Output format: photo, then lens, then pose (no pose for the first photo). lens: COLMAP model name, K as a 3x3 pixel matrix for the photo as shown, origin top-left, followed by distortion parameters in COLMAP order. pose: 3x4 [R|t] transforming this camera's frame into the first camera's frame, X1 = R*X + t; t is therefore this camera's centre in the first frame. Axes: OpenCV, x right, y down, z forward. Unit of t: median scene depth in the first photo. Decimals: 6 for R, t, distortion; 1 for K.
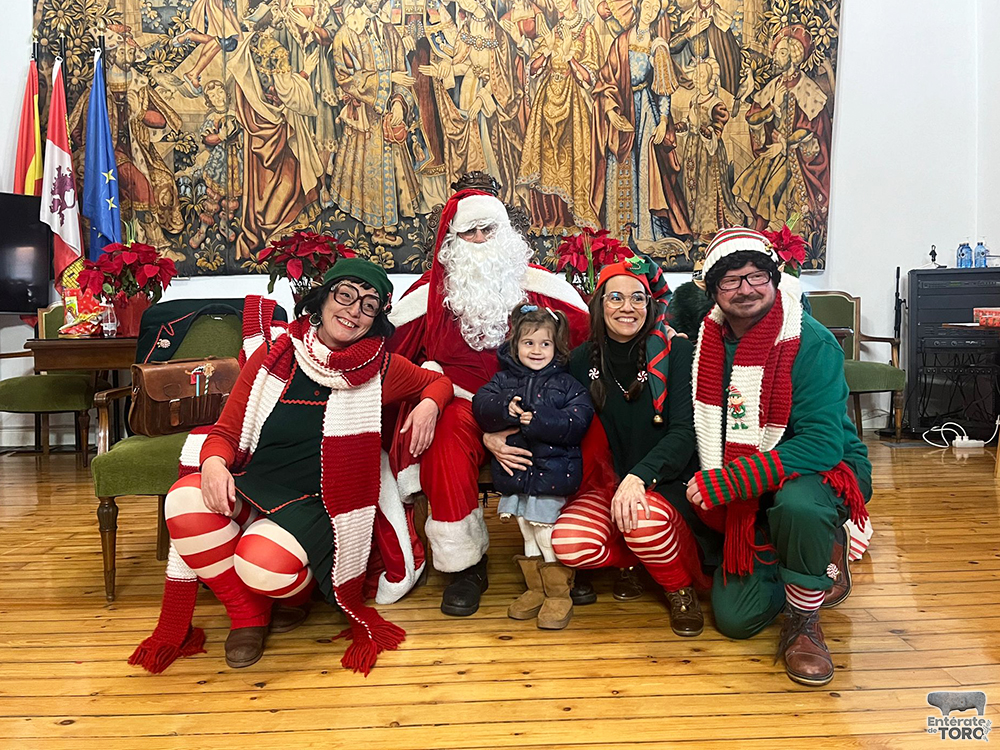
lens RADIAL K [[842.3, 0, 509.4], [0, 842.3, 323.1], [0, 0, 1]] dist [0.056250, -0.059506]
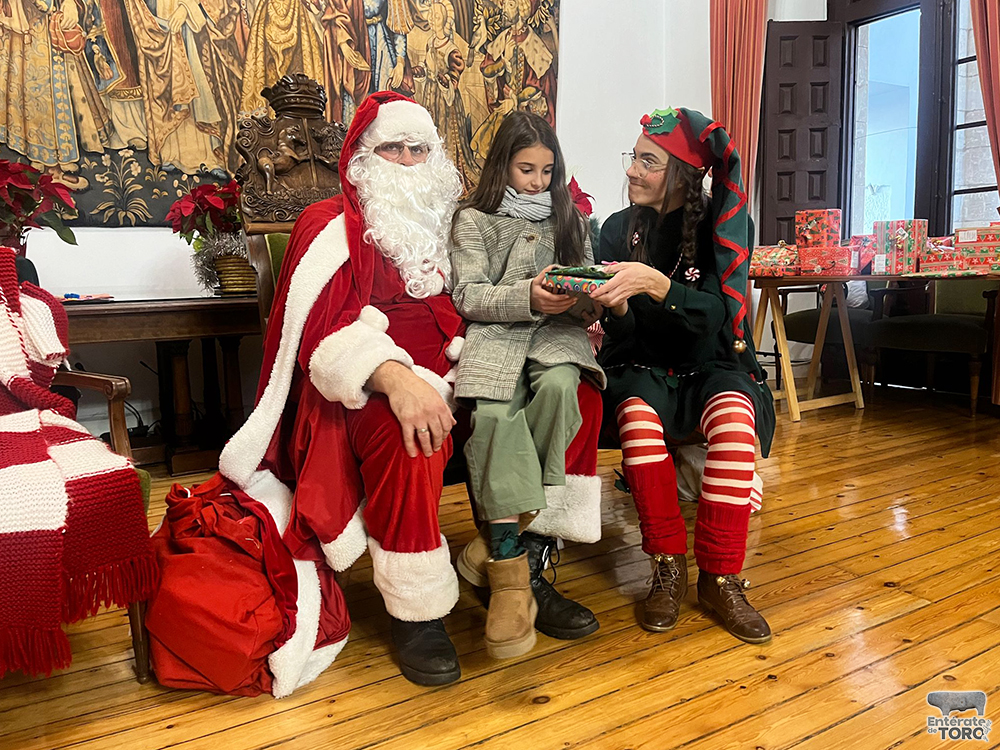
lens RADIAL K [[771.4, 0, 504.3], [0, 771.4, 359.2], [0, 0, 1]] dist [0.105539, -0.139859]
pose [[0.886432, -0.067214, 0.457953, -0.129915], [0.027451, 0.995293, 0.092943, 0.006045], [-0.462044, -0.069816, 0.884104, 0.176663]]
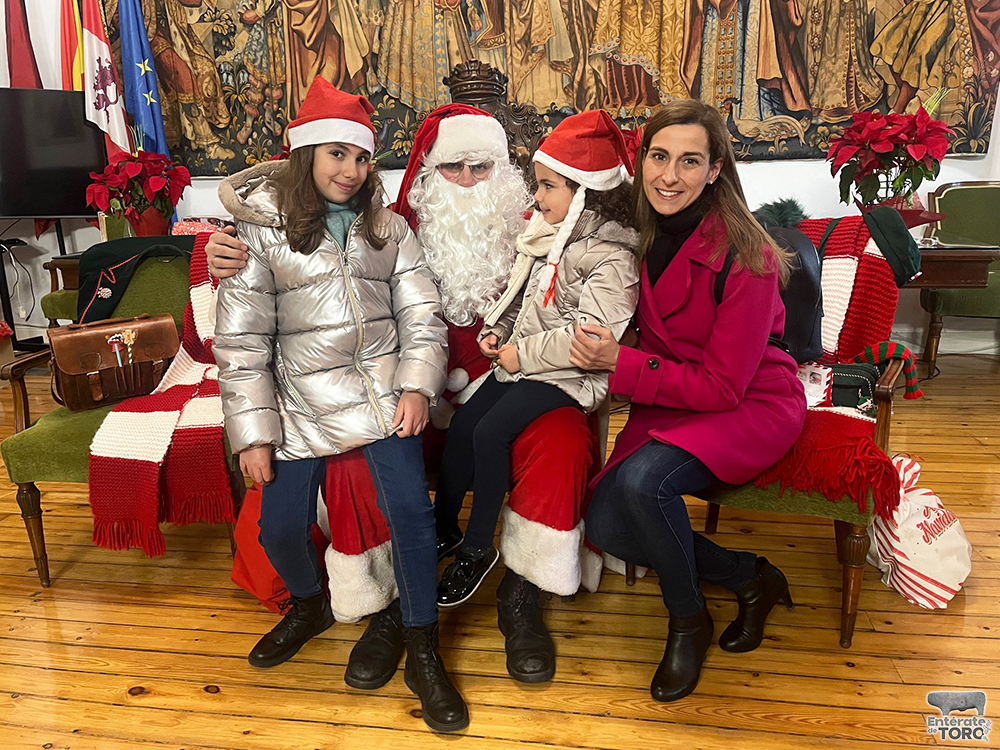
lens RADIAL K [[797.2, 0, 476.5], [0, 797.2, 374.1], [0, 0, 1]] dist [0.099148, -0.134796]
pose [[0.976723, 0.038305, -0.211057, 0.079413], [0.012617, 0.971964, 0.234790, -0.046817], [0.214133, -0.231987, 0.948857, 0.147508]]
